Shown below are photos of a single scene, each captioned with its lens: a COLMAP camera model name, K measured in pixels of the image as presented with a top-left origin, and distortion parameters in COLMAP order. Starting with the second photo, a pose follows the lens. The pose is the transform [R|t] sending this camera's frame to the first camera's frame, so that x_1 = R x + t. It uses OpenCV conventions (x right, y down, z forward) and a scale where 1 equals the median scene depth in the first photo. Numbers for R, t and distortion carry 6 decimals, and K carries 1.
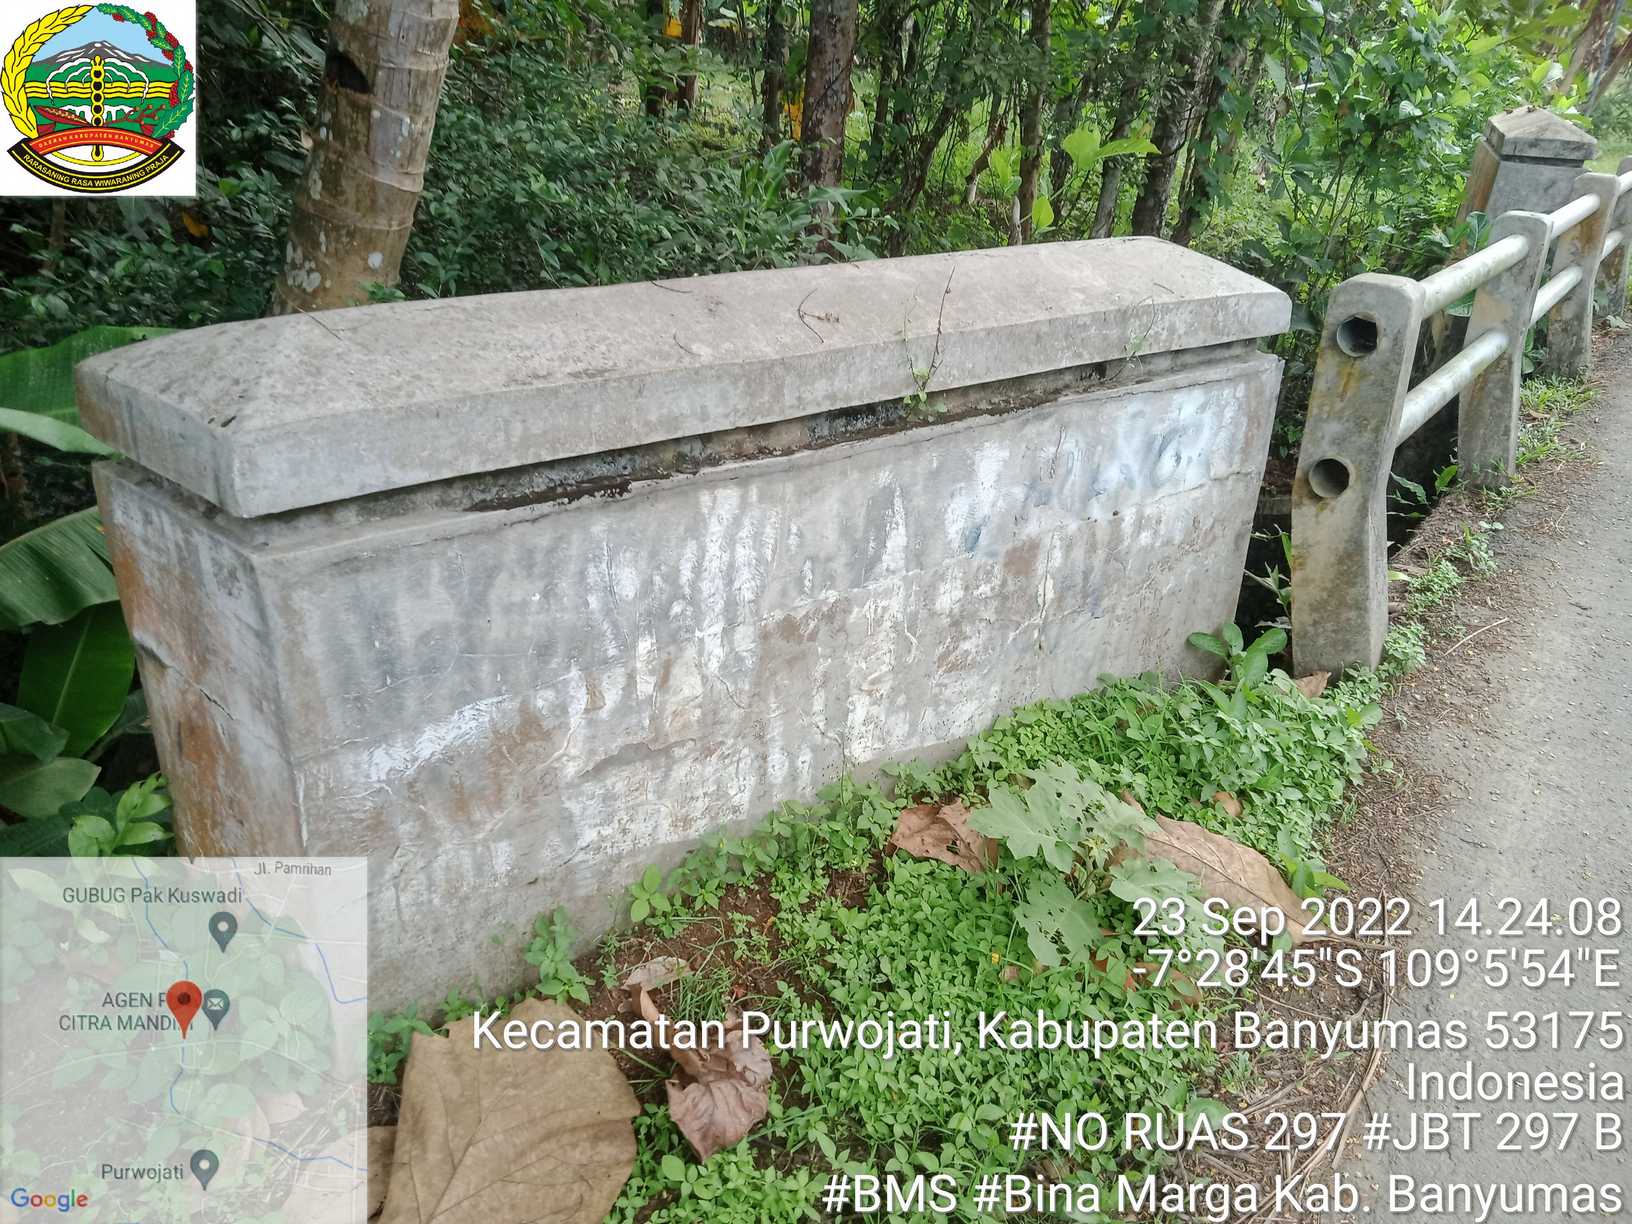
lens RADIAL K [[1217.2, 0, 806.2], [0, 1217.2, 611.2], [0, 0, 1]] dist [0.054913, -0.037815]
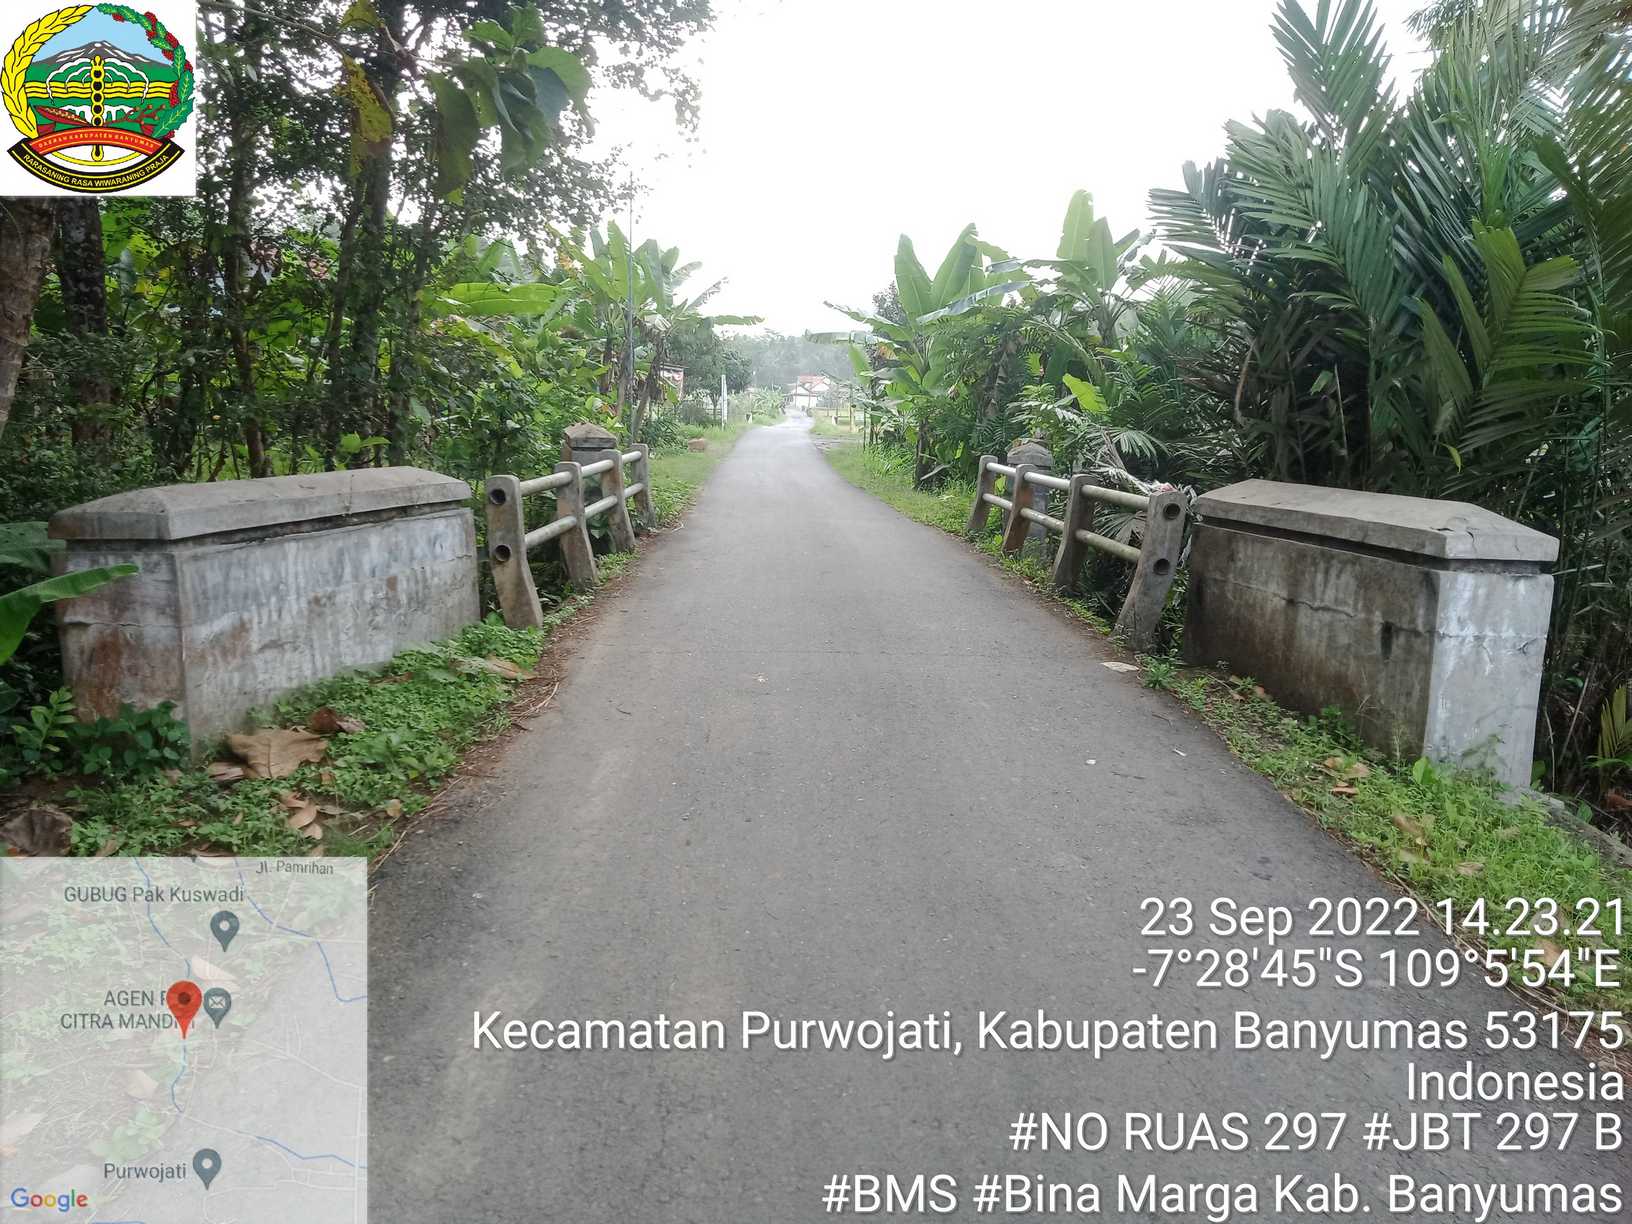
lens RADIAL K [[1217.2, 0, 806.2], [0, 1217.2, 611.2], [0, 0, 1]] dist [0.054913, -0.037815]
pose [[0.799545, -0.143667, 0.583171, -0.635539], [0.283968, 0.946013, -0.156274, 0.664398], [-0.529236, 0.290549, 0.797177, -1.482570]]
